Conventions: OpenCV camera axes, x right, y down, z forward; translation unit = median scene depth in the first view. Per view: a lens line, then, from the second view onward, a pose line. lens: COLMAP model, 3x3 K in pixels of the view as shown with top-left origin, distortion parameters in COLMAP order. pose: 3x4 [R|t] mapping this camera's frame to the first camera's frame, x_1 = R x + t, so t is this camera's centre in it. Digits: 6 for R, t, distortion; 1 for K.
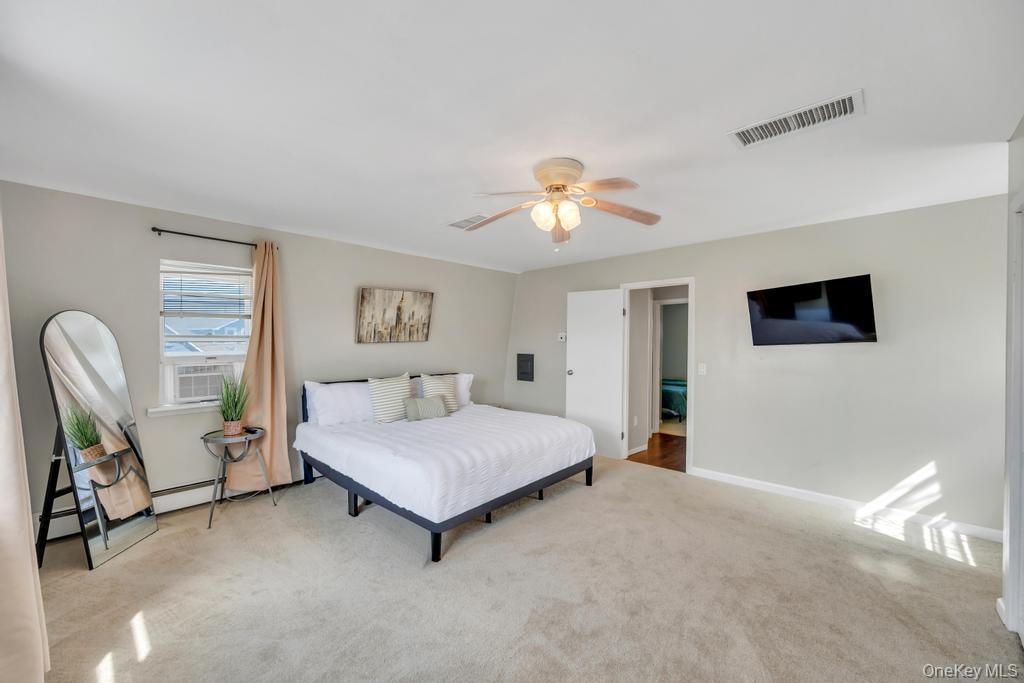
lens RADIAL K [[407.1, 0, 510.1], [0, 407.1, 337.7], [0, 0, 1]] dist [-0.001802, -0.000124]
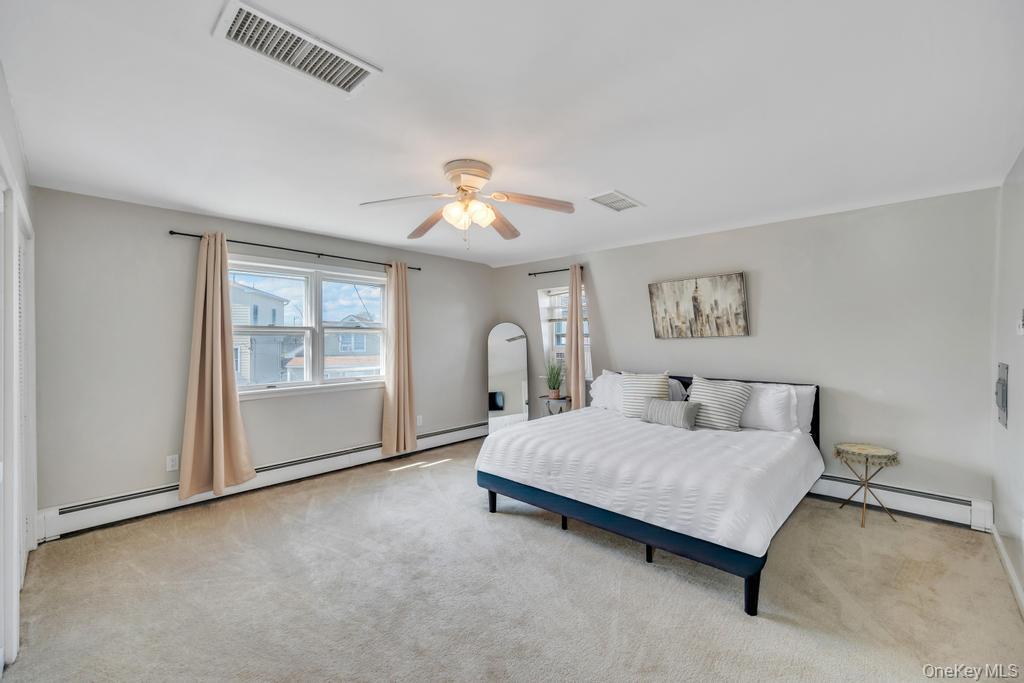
lens RADIAL K [[407.1, 0, 510.1], [0, 407.1, 337.7], [0, 0, 1]] dist [-0.001802, -0.000124]
pose [[0.013255, -0.004762, -0.999901, 0.601654], [0.009453, 0.999945, -0.004637, 0.012021], [0.999867, -0.009391, 0.013300, 0.587882]]
